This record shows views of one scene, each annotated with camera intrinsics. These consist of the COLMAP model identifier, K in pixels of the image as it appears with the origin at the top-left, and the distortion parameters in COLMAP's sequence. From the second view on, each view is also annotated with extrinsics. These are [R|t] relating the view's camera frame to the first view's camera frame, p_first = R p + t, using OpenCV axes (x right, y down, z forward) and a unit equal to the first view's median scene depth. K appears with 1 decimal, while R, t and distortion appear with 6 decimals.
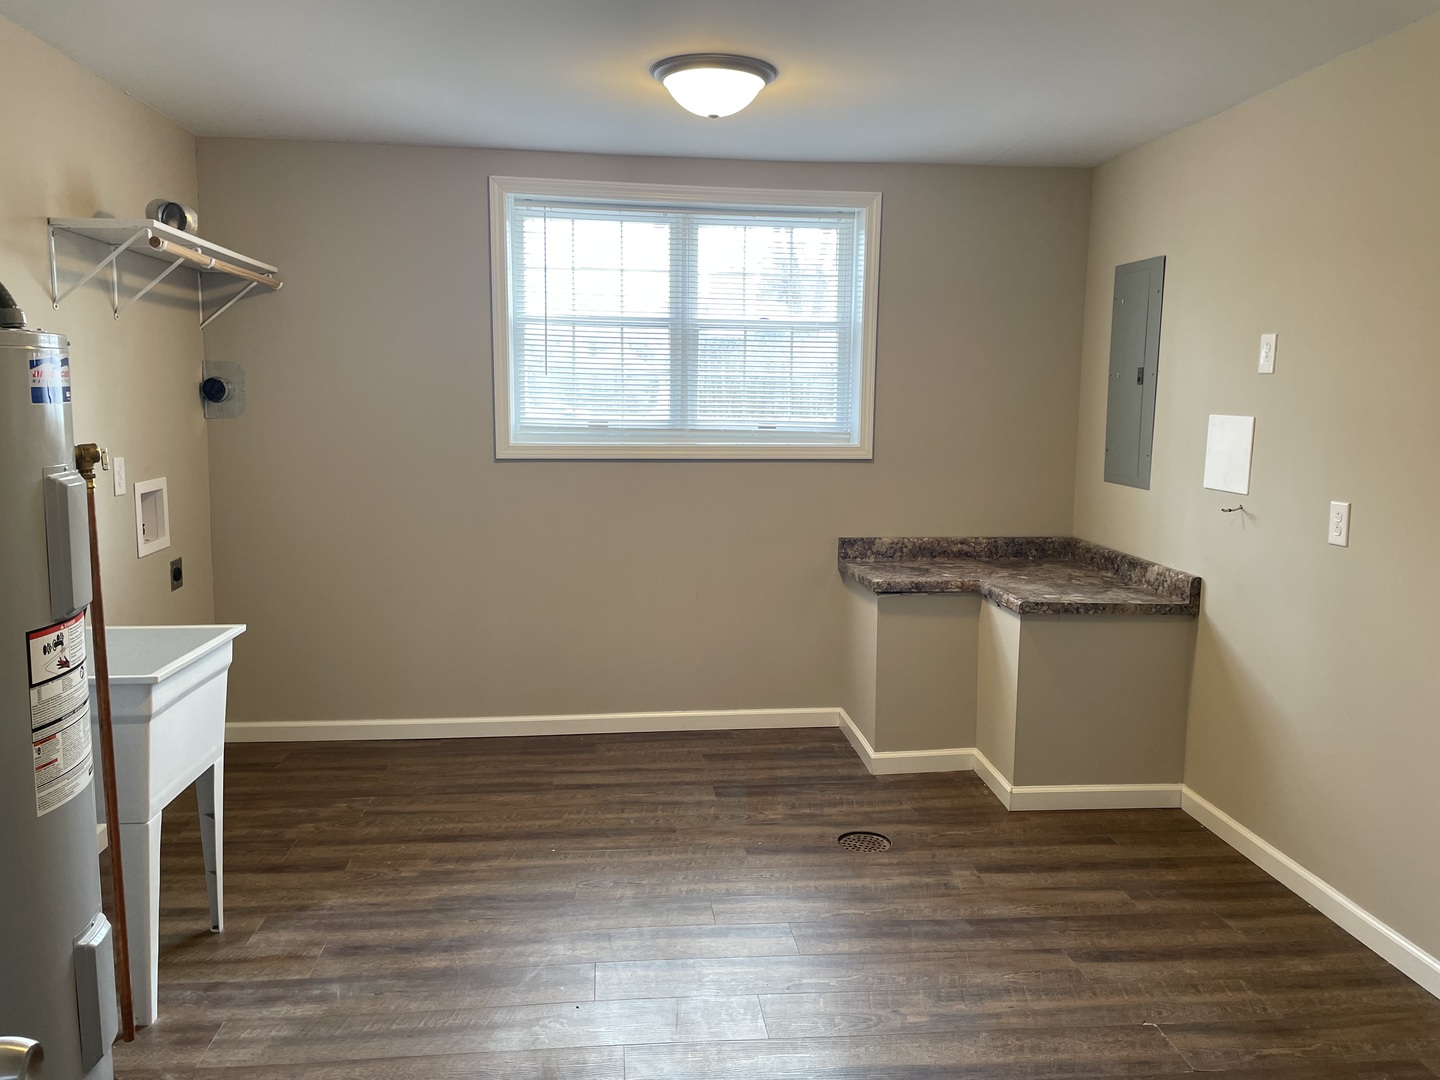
lens RADIAL K [[1084.7, 0, 729.8], [0, 1084.7, 530.8], [0, 0, 1]] dist [0.102664, -0.130493]
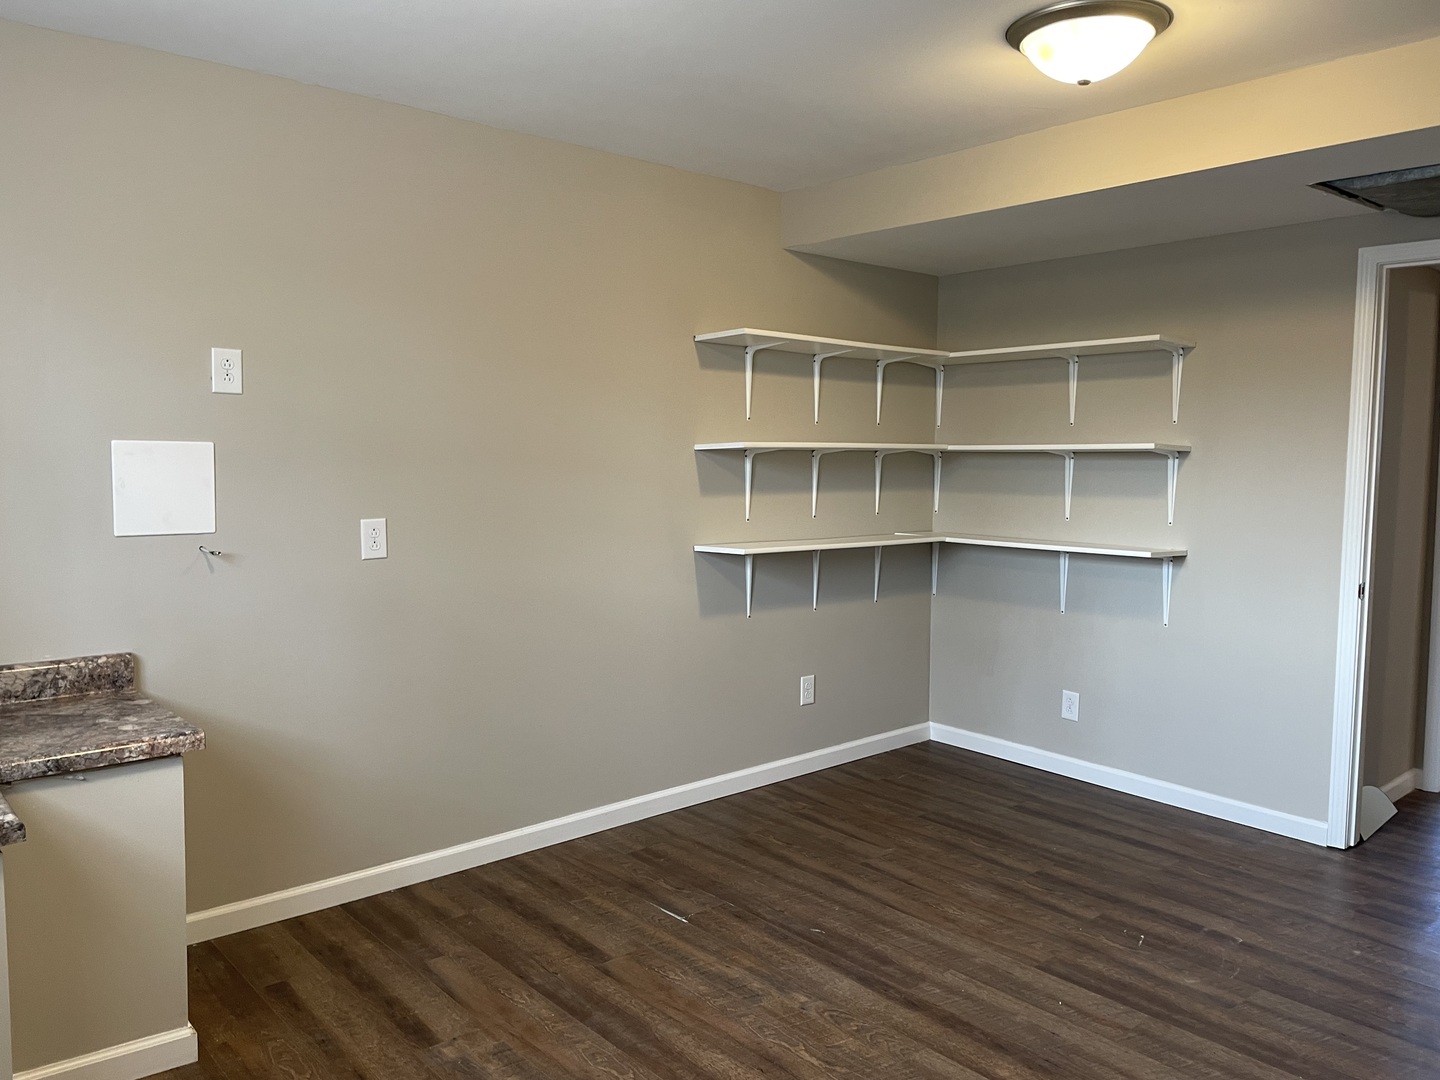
lens RADIAL K [[1084.7, 0, 729.8], [0, 1084.7, 530.8], [0, 0, 1]] dist [0.102664, -0.130493]
pose [[-0.572599, -0.091074, 0.814762, -0.498990], [0.081892, 0.982486, 0.167375, -0.156774], [-0.815736, 0.162561, -0.555112, 1.241214]]
